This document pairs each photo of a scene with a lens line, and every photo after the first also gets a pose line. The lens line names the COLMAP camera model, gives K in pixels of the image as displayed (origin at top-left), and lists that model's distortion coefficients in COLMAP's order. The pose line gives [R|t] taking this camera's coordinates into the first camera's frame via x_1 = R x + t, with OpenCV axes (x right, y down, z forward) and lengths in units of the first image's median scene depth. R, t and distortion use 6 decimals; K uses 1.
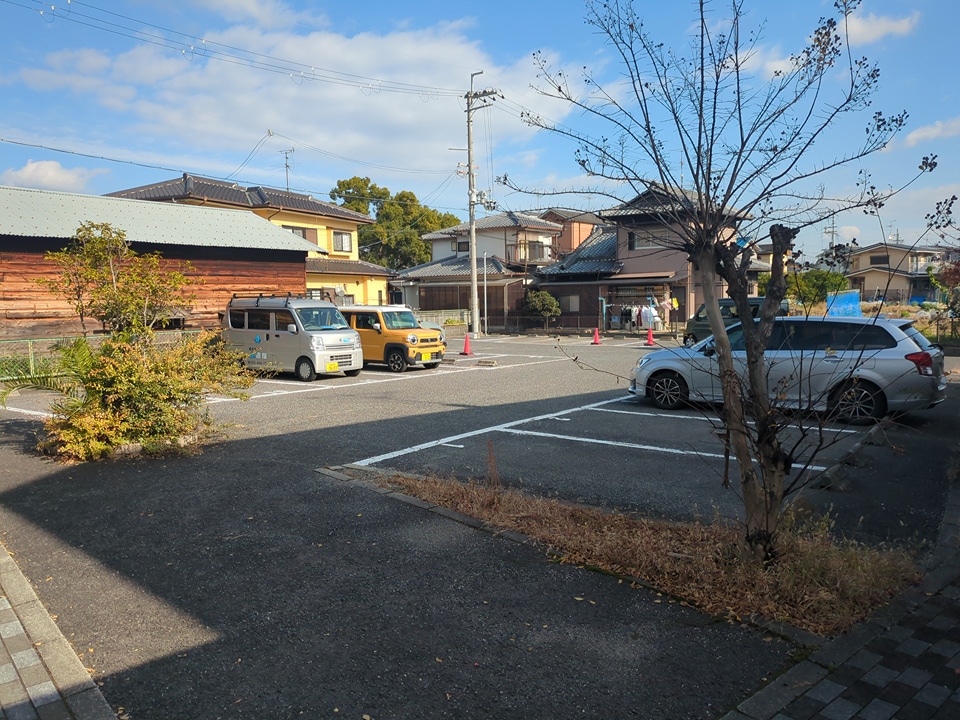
lens RADIAL K [[722.9, 0, 483.7], [0, 722.9, 355.4], [0, 0, 1]] dist [0.035161, -0.013660]
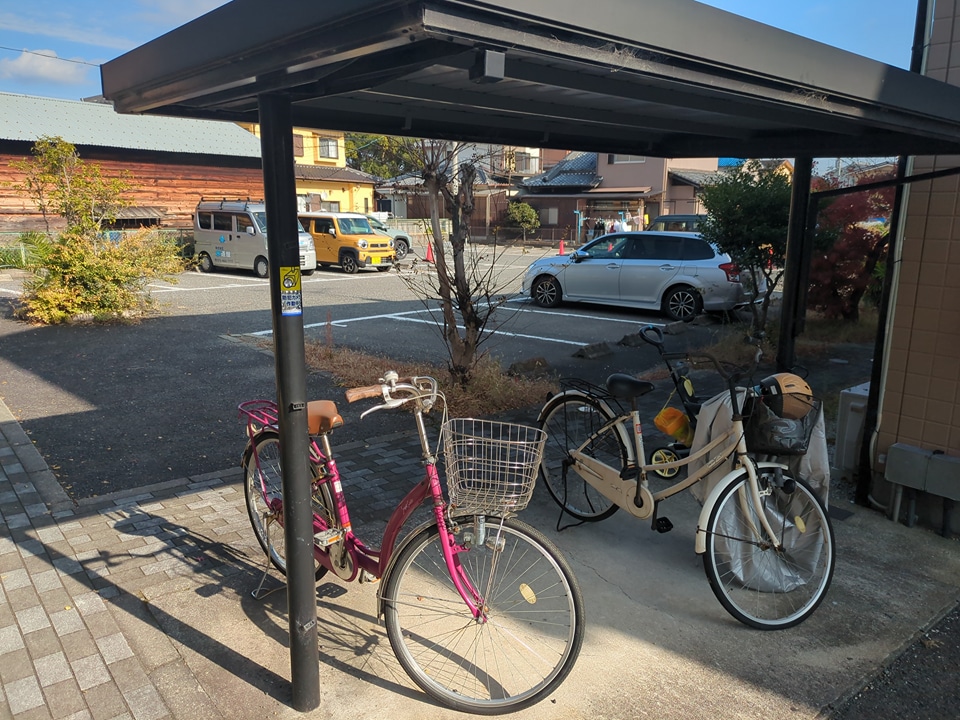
lens RADIAL K [[722.9, 0, 477.4], [0, 722.9, 364.4], [0, 0, 1]] dist [0.035161, -0.013660]
pose [[0.999227, 0.032582, -0.022006, 0.107537], [-0.029365, 0.990636, 0.133330, 0.007547], [0.026144, -0.132581, 0.990827, -0.123003]]
